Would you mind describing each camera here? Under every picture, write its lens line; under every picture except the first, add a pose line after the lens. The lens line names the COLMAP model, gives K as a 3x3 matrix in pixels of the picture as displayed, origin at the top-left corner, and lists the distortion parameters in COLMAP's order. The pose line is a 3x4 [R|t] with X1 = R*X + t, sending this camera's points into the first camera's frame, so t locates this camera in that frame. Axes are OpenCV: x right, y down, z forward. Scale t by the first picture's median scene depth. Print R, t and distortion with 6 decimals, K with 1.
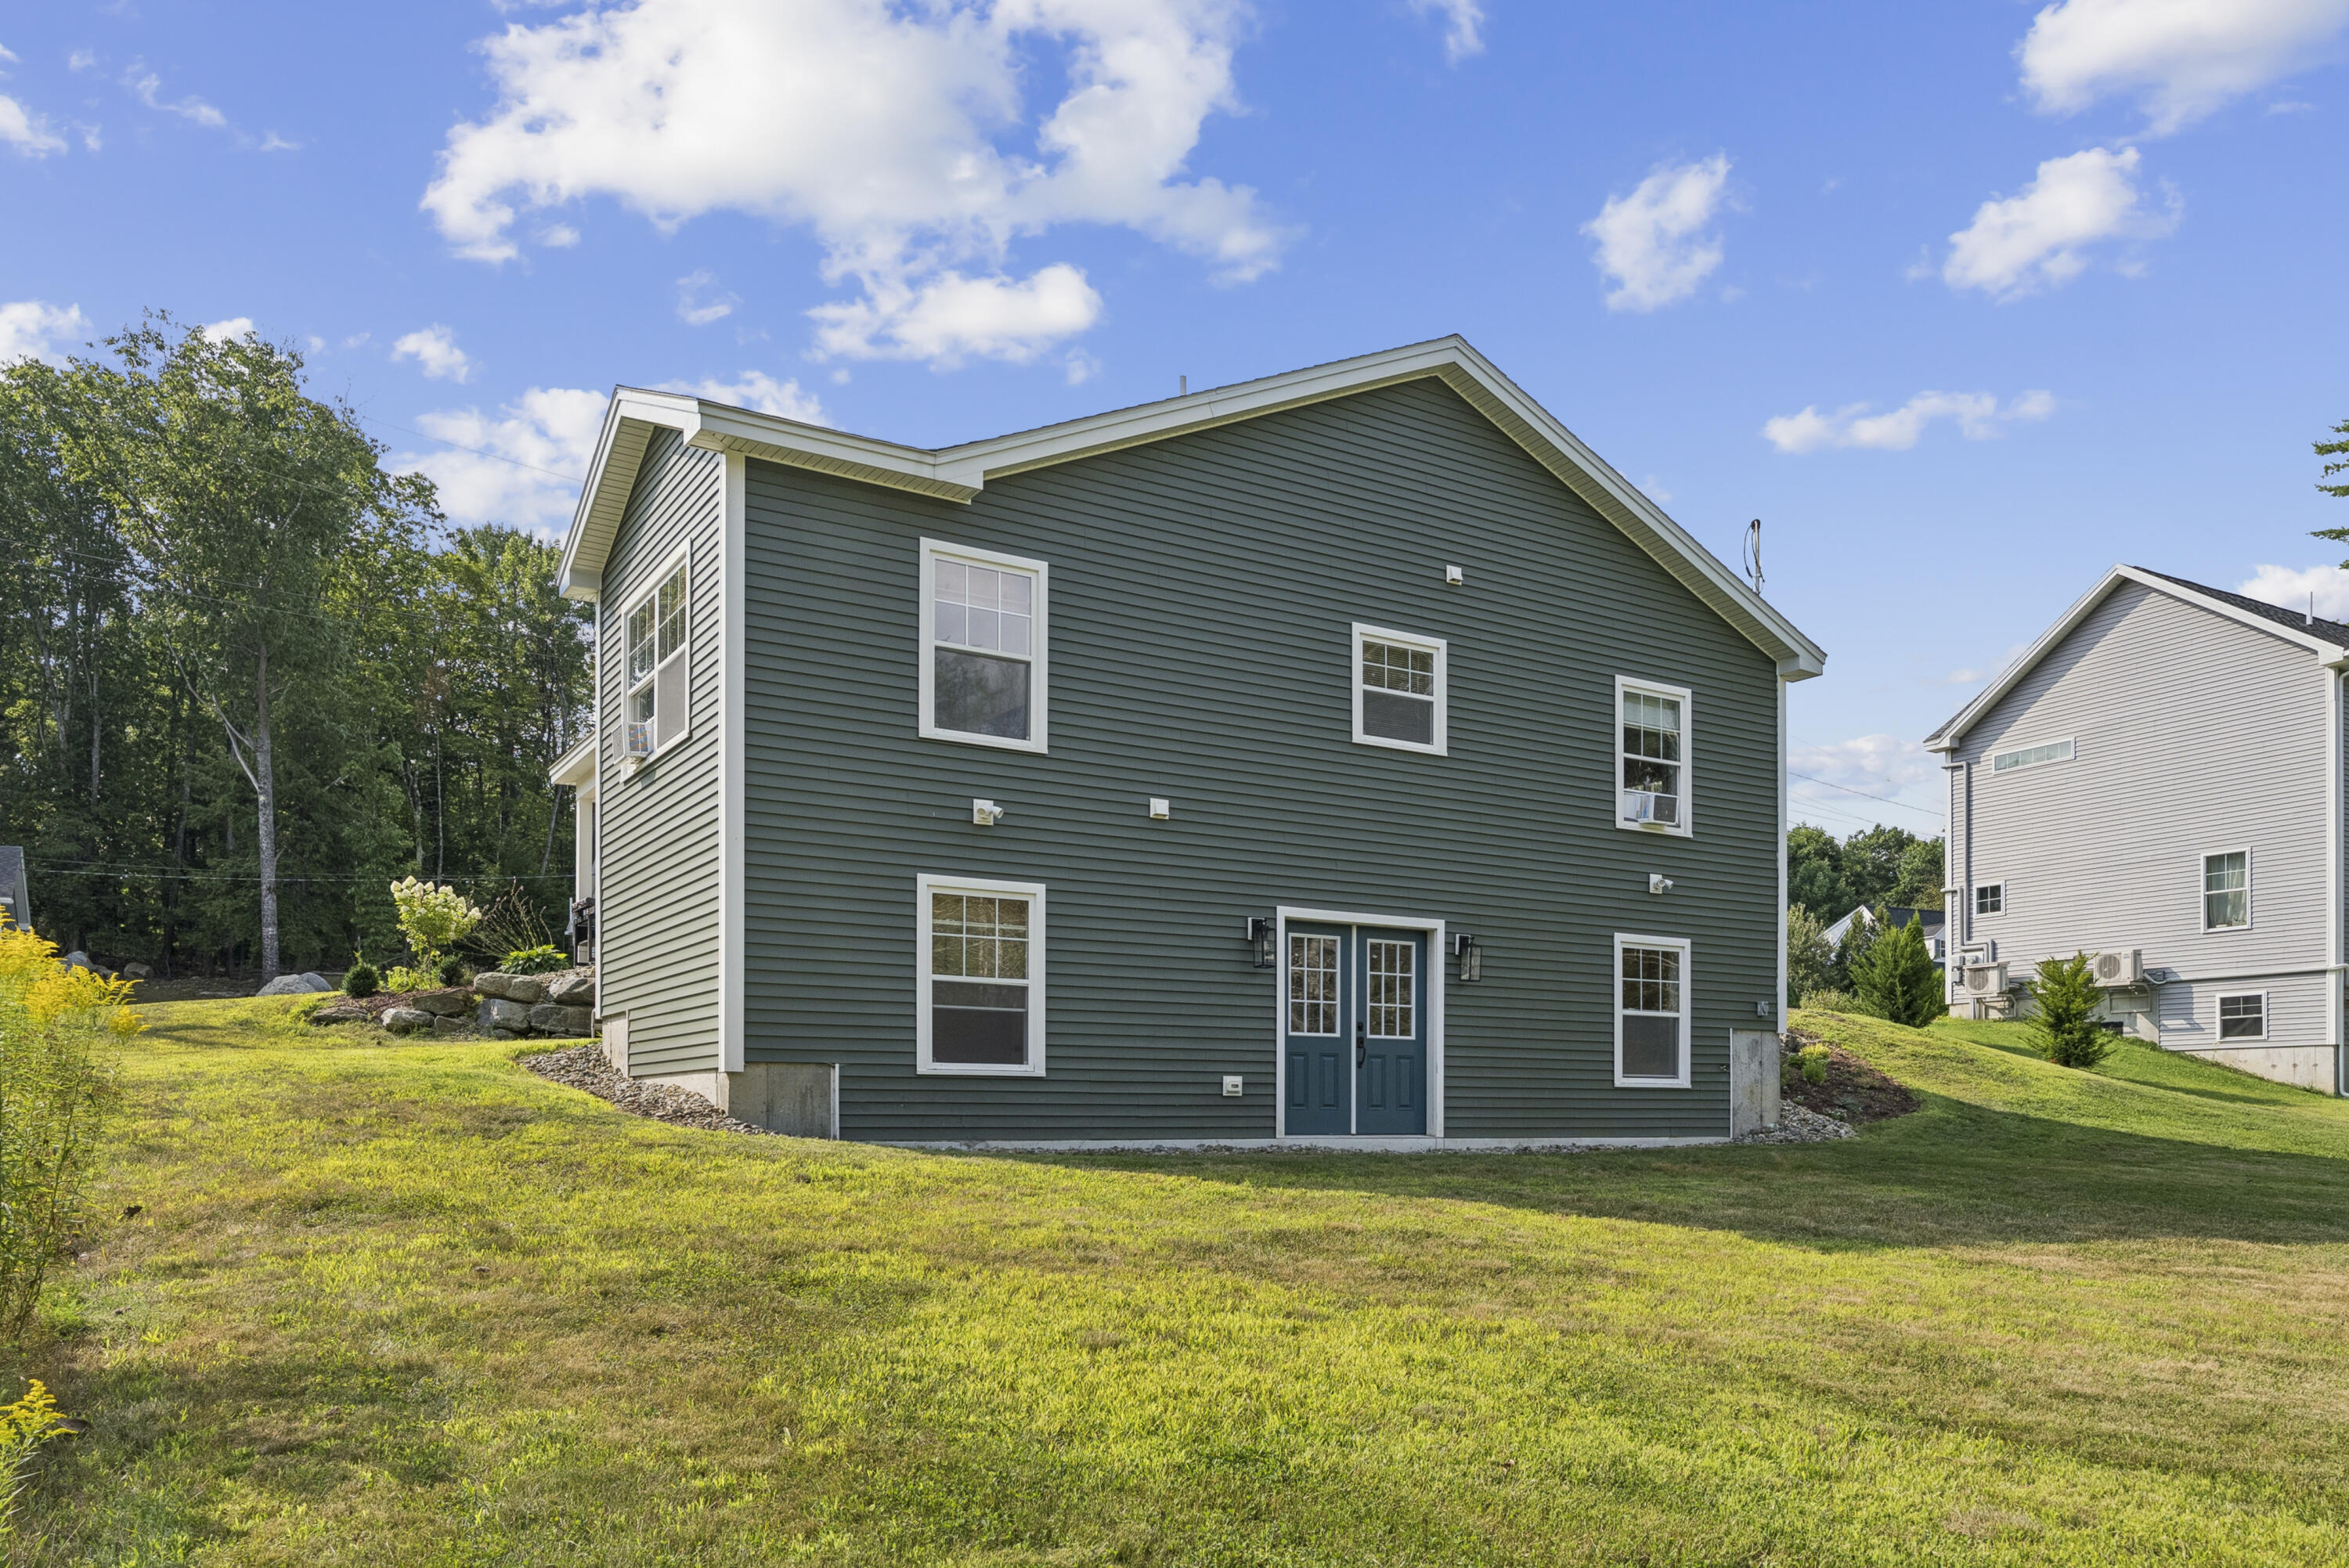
lens RADIAL K [[1658.2, 0, 1174.5], [0, 1658.2, 784.0], [0, 0, 1]] dist [0.006822, -0.001171]
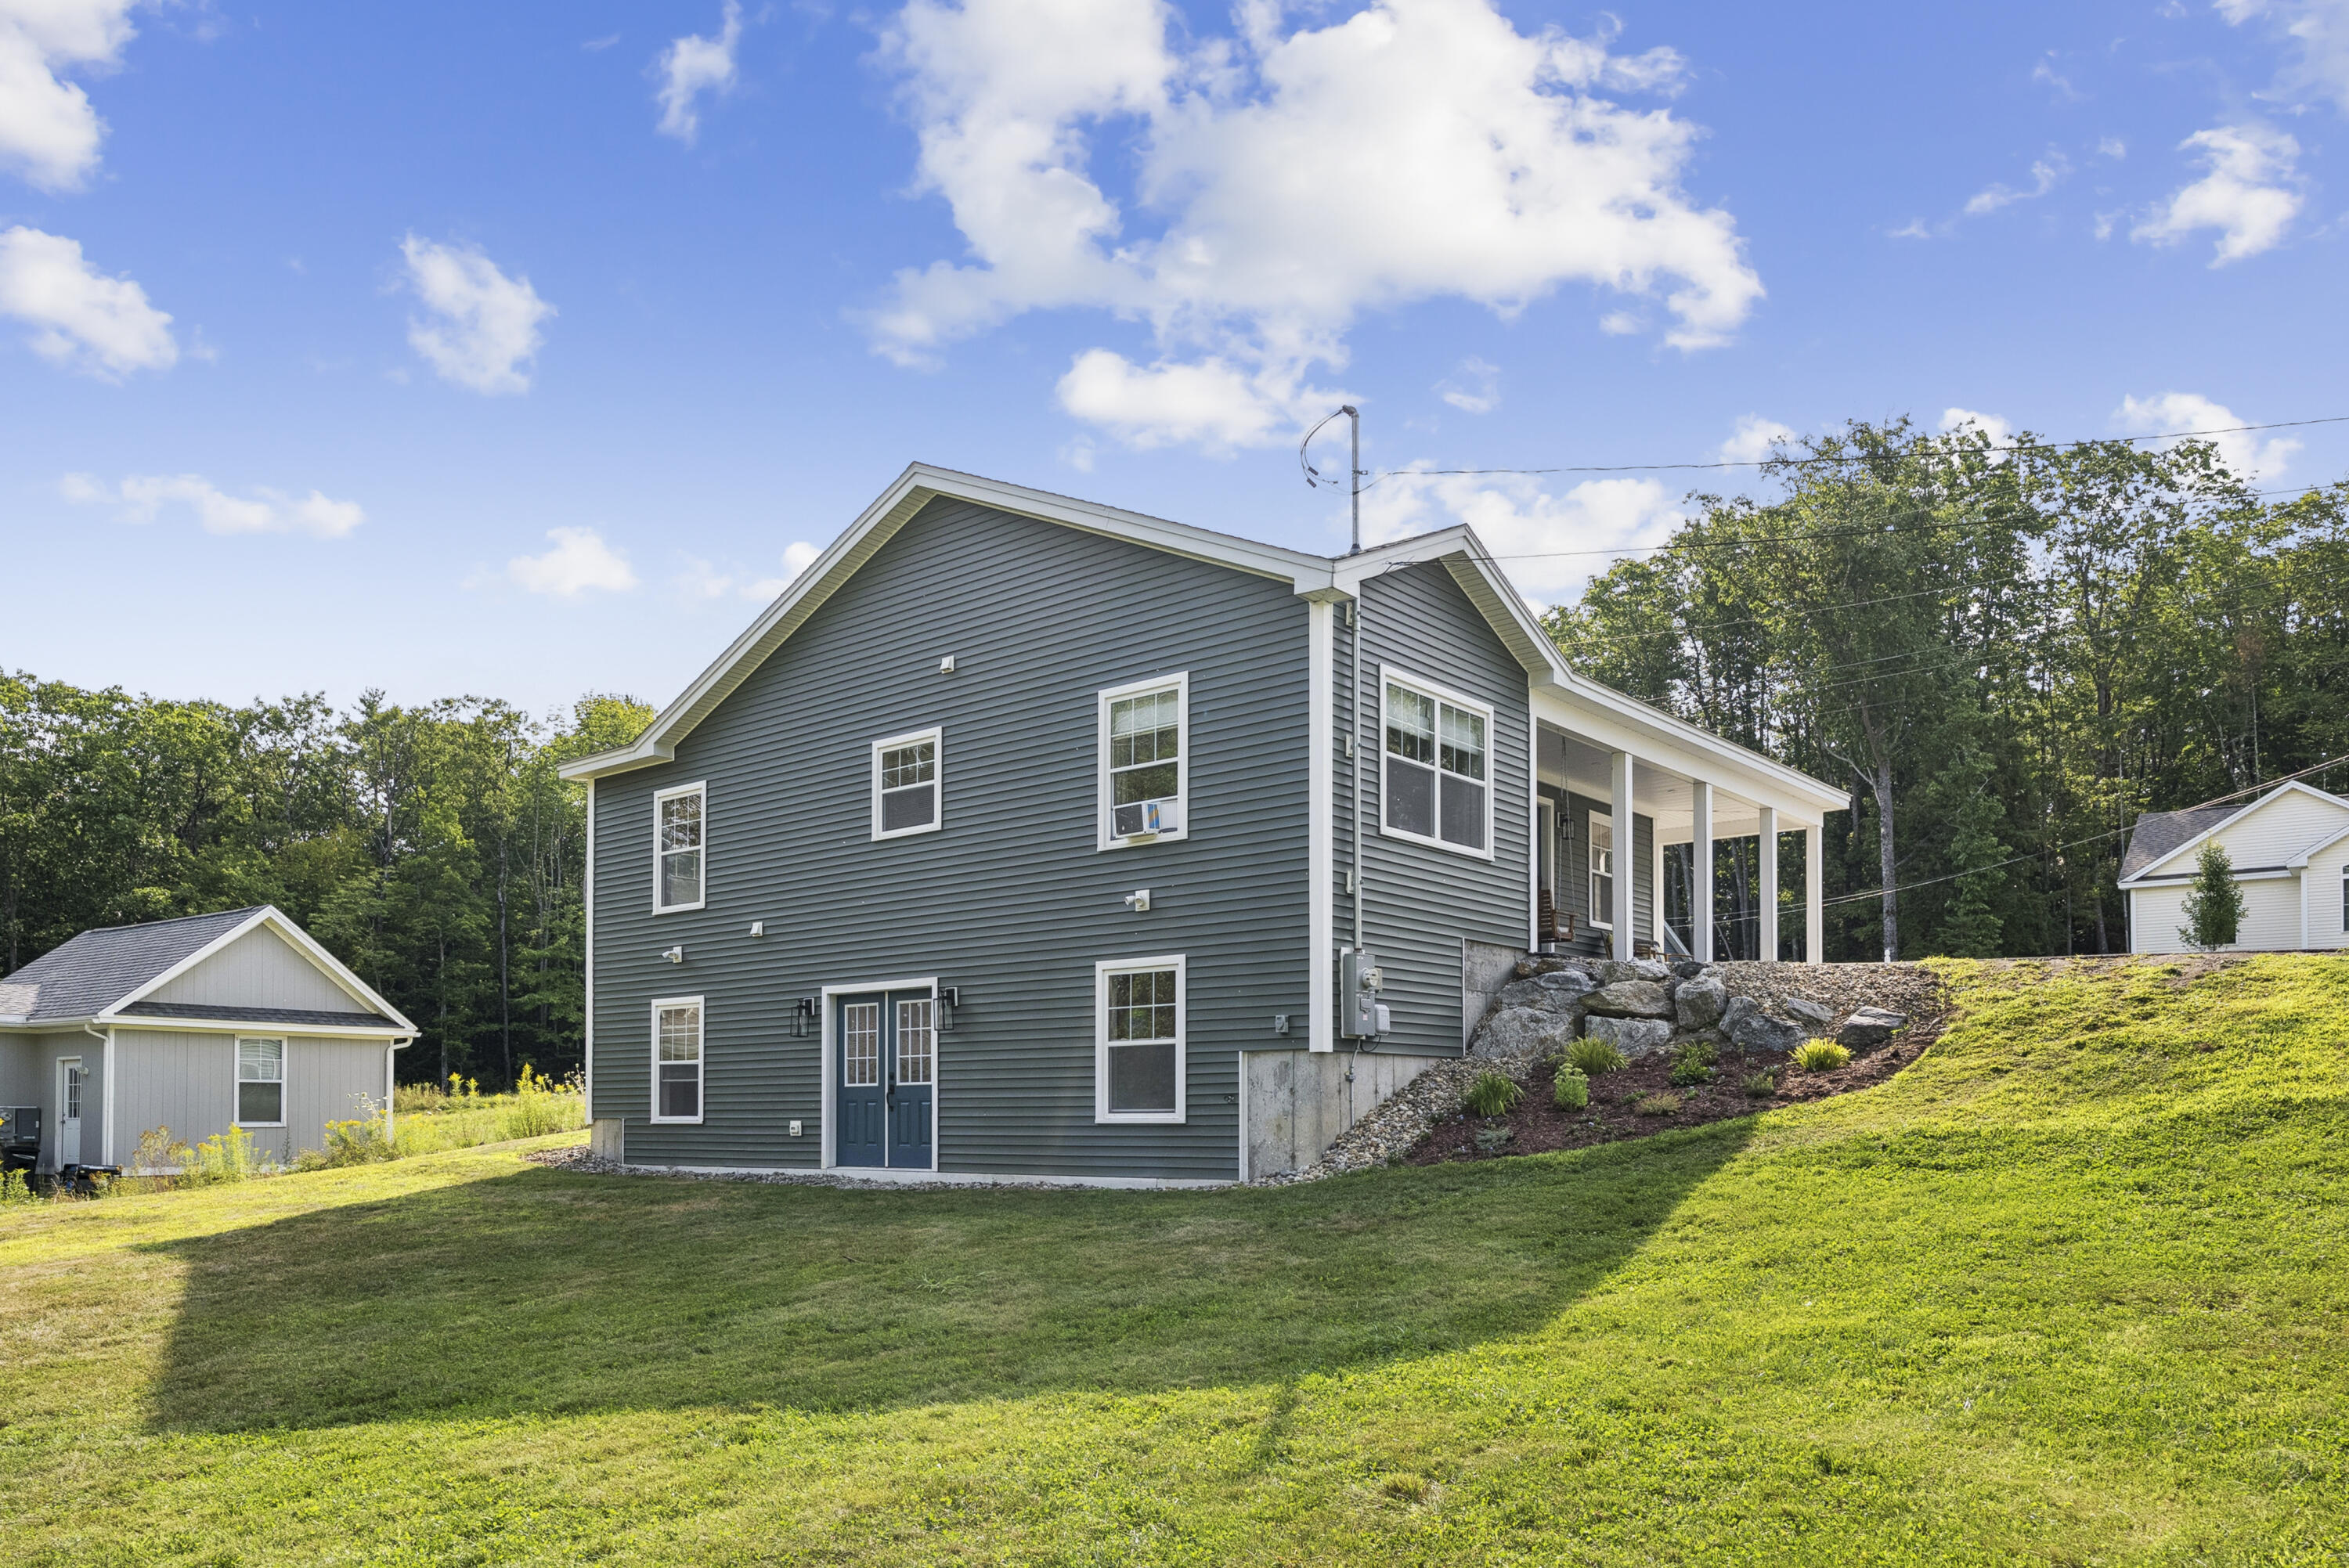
lens RADIAL K [[1658.2, 0, 1174.5], [0, 1658.2, 784.0], [0, 0, 1]] dist [0.006822, -0.001171]
pose [[0.298901, -0.208767, -0.931168, 1.237861], [0.171705, 0.971617, -0.162719, 0.159748], [0.938709, -0.111249, 0.326264, 0.771863]]
